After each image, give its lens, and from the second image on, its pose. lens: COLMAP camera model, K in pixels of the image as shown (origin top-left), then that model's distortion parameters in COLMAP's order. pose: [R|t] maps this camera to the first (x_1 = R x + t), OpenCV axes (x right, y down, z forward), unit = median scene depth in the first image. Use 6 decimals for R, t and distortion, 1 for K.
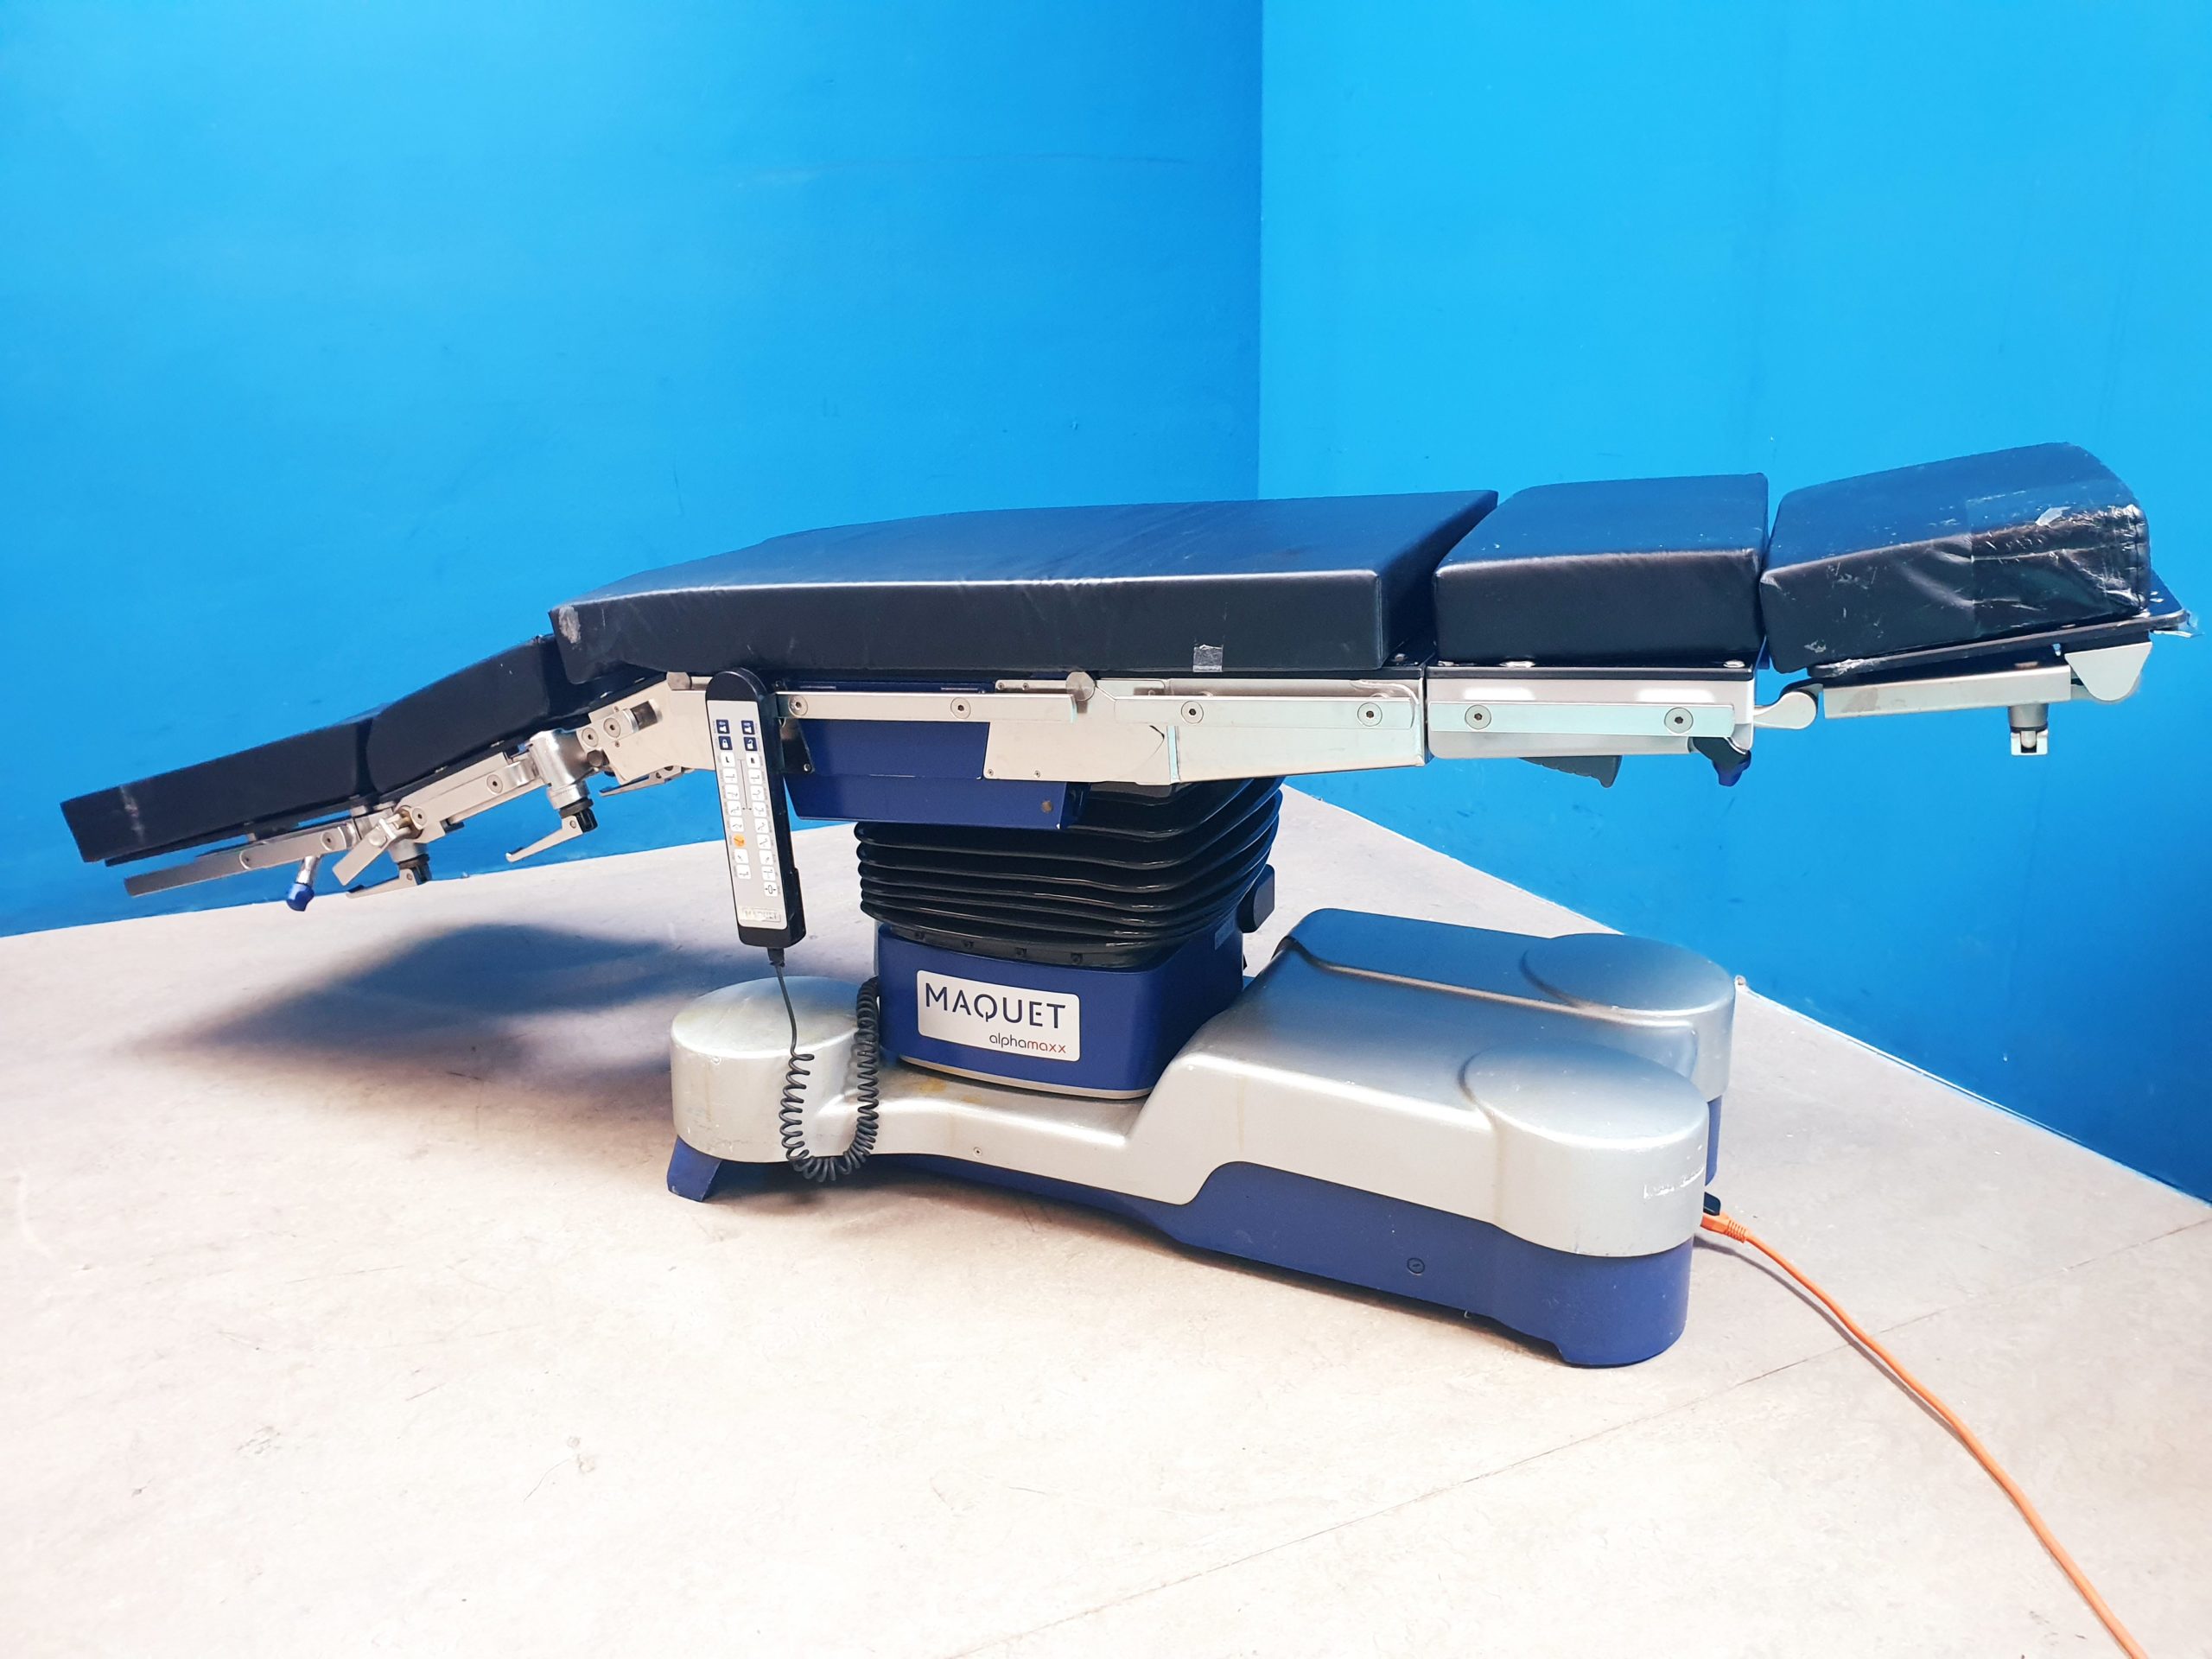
lens RADIAL K [[1721.4, 0, 1116.7], [0, 1721.4, 817.6], [0, 0, 1]] dist [-0.001314, 0.026351]
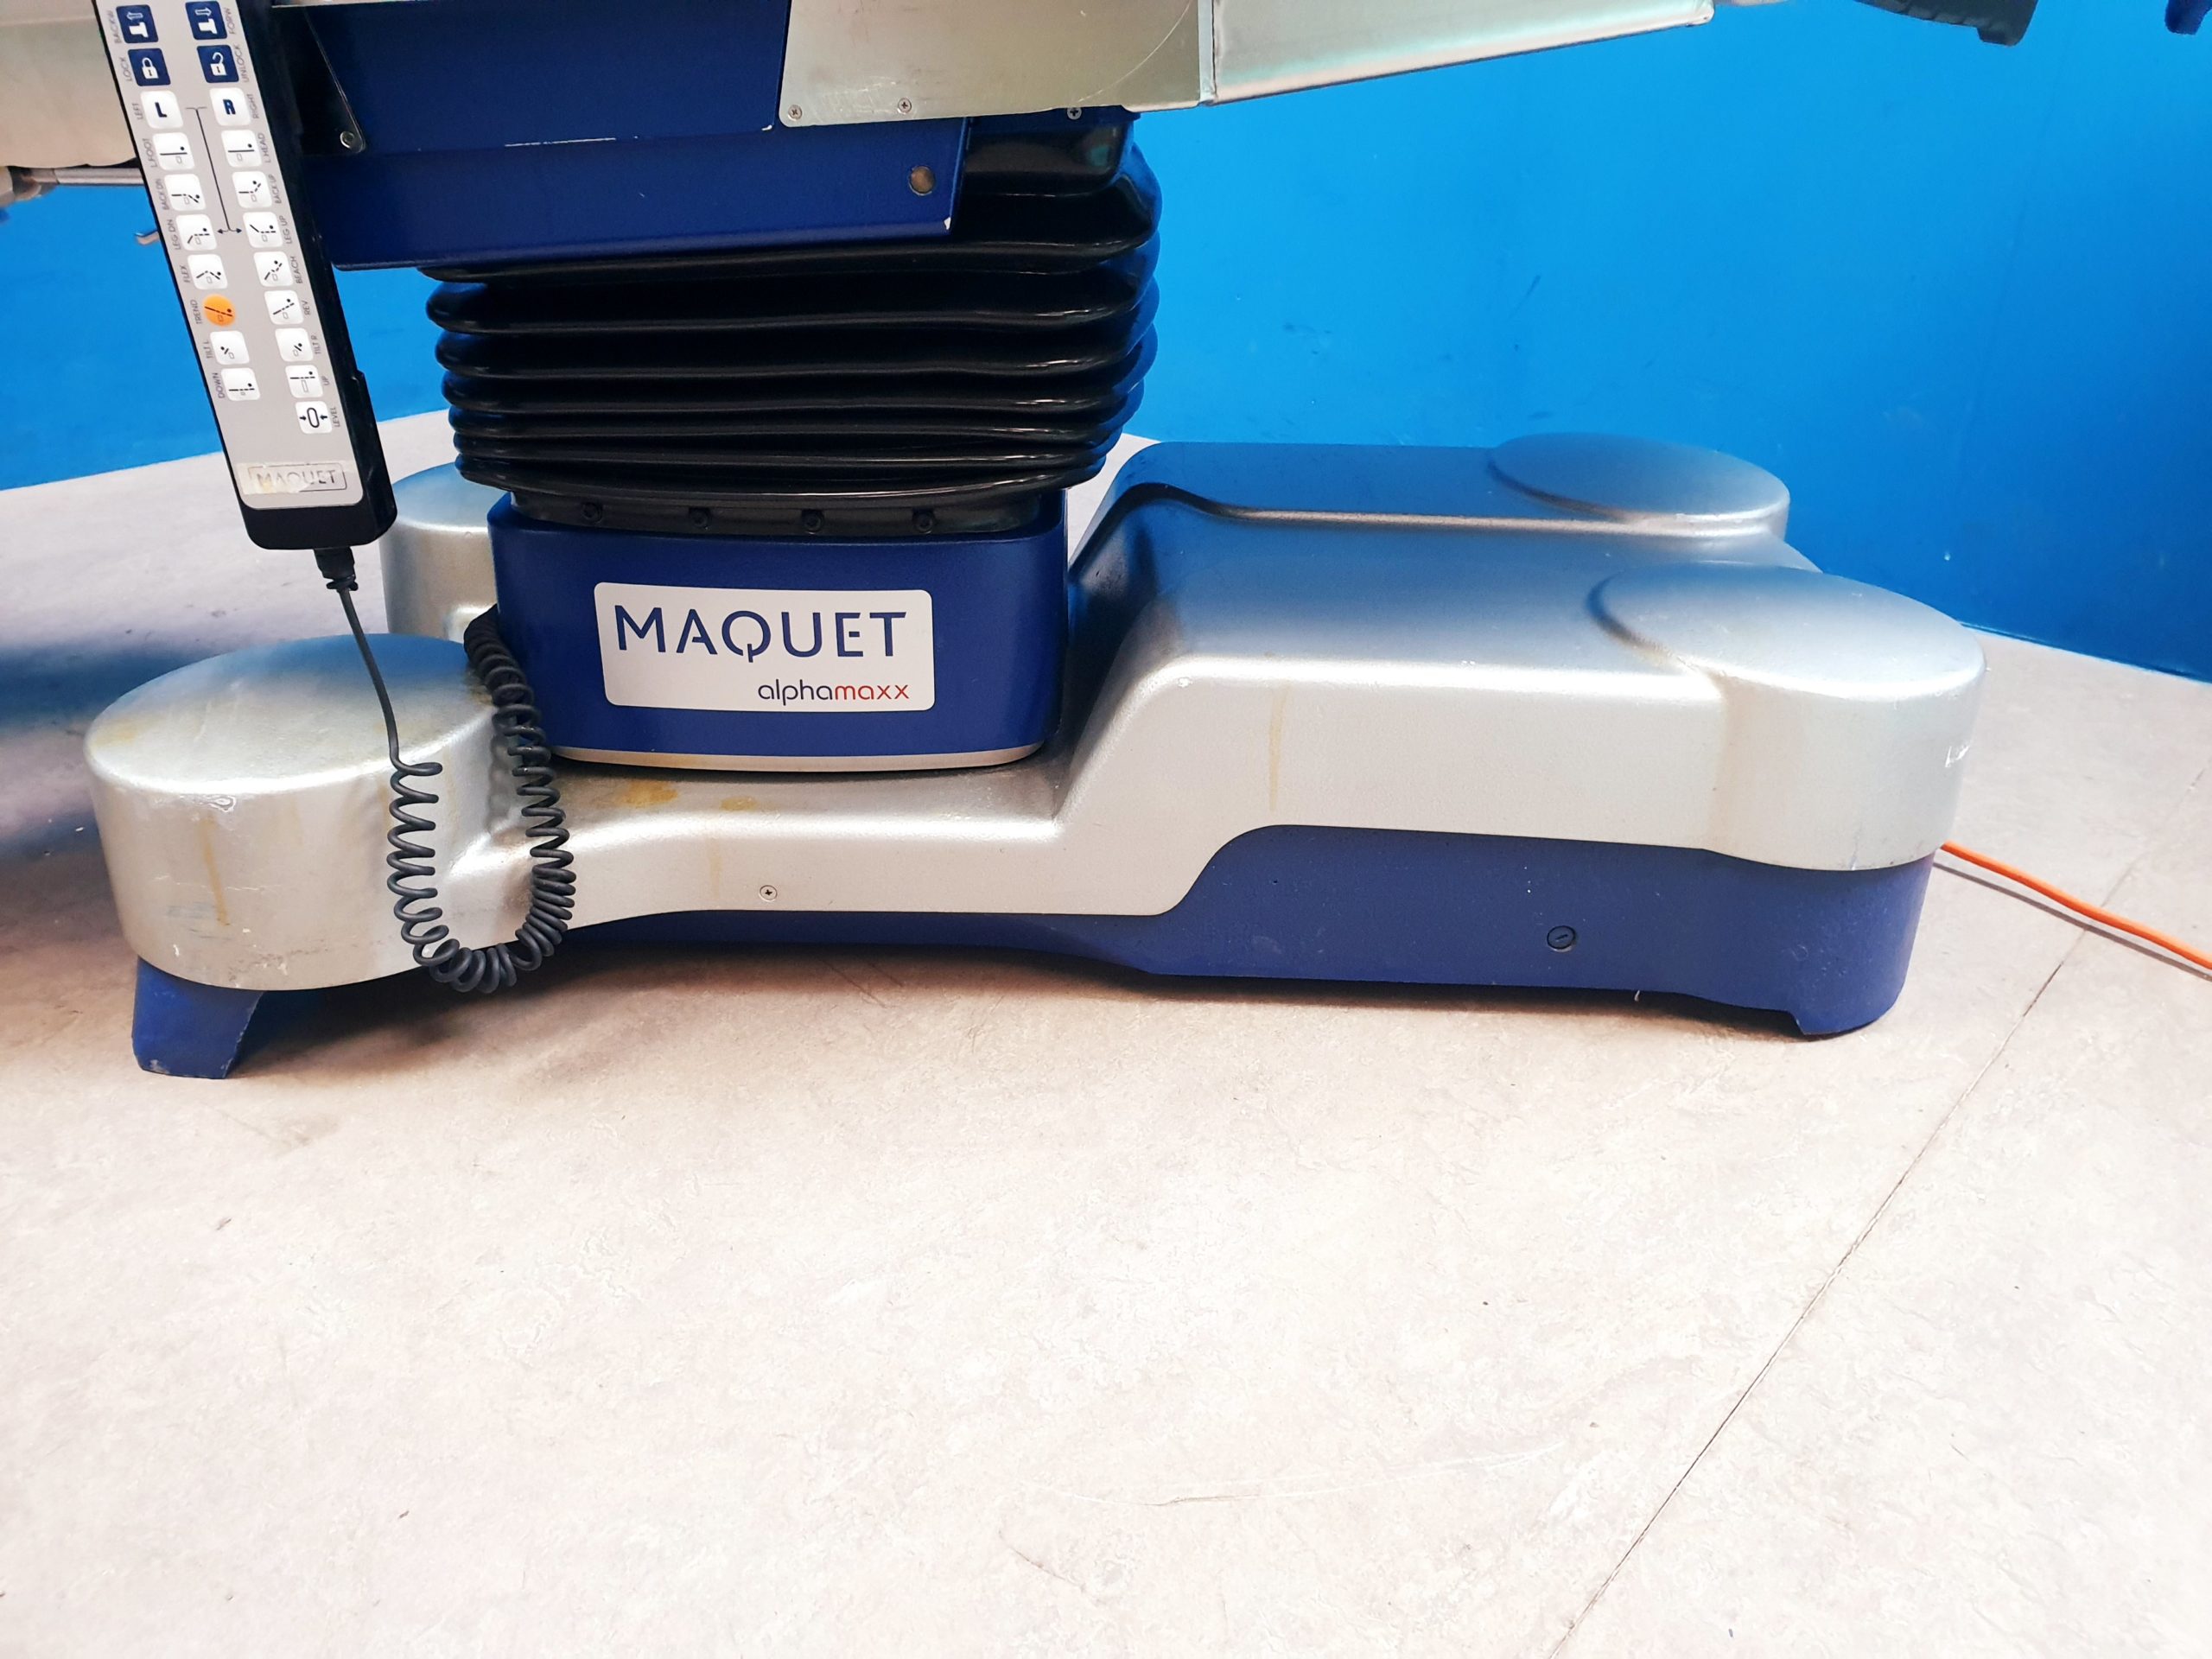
lens RADIAL K [[1721.4, 0, 1101.7], [0, 1721.4, 807.6], [0, 0, 1]] dist [-0.001314, 0.026351]
pose [[0.919612, -0.159017, 0.359204, -0.190989], [0.094517, 0.977110, 0.190585, 0.076541], [-0.381288, -0.141314, 0.913592, 0.483123]]
